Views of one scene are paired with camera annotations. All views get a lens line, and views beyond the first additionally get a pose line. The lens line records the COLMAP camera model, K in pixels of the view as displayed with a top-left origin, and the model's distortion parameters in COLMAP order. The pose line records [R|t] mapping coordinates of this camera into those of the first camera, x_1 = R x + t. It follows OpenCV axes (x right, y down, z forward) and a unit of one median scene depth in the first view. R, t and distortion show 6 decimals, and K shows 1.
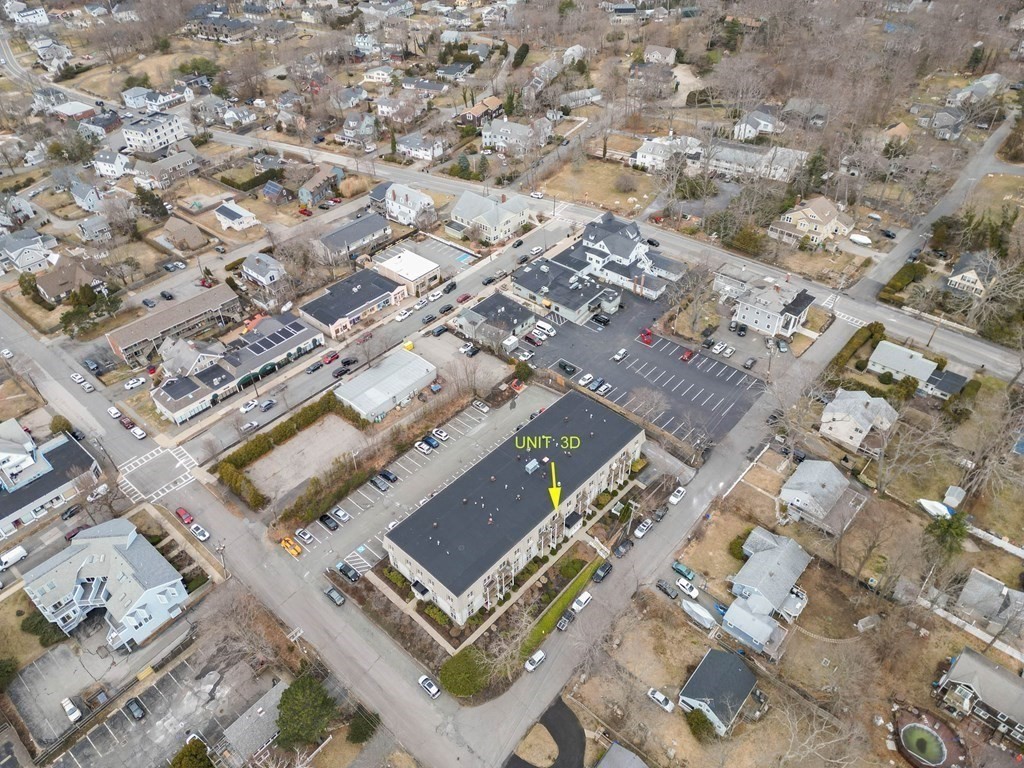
lens RADIAL K [[715.7, 0, 512.5], [0, 715.7, 389.2], [0, 0, 1]] dist [0.081382, -0.068232]
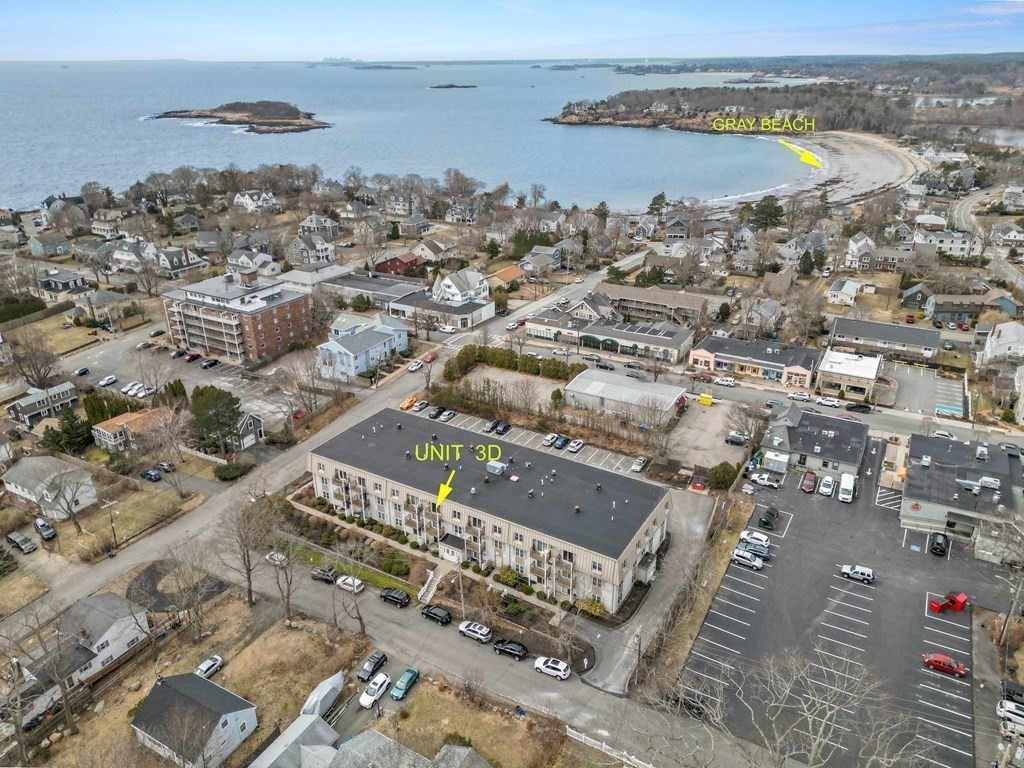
lens RADIAL K [[715.7, 0, 504.2], [0, 715.7, 385.7], [0, 0, 1]] dist [0.081382, -0.068232]
pose [[0.190002, 0.415427, -0.889561, 0.526906], [-0.634533, 0.743360, 0.211621, -0.098978], [0.749178, 0.524248, 0.404842, 0.496353]]
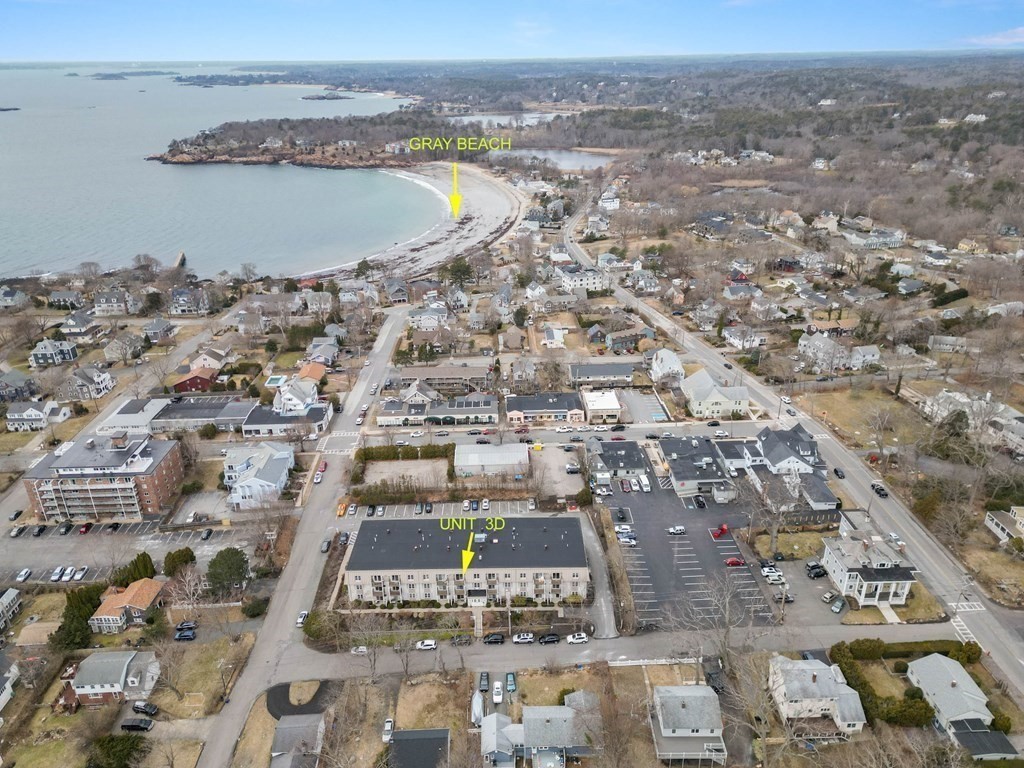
lens RADIAL K [[715.7, 0, 502.5], [0, 715.7, 379.8], [0, 0, 1]] dist [0.081382, -0.068232]
pose [[0.670713, 0.304818, -0.676188, 0.604565], [-0.475273, 0.876524, -0.076298, -0.038504], [0.569438, 0.372548, 0.732767, 0.031562]]
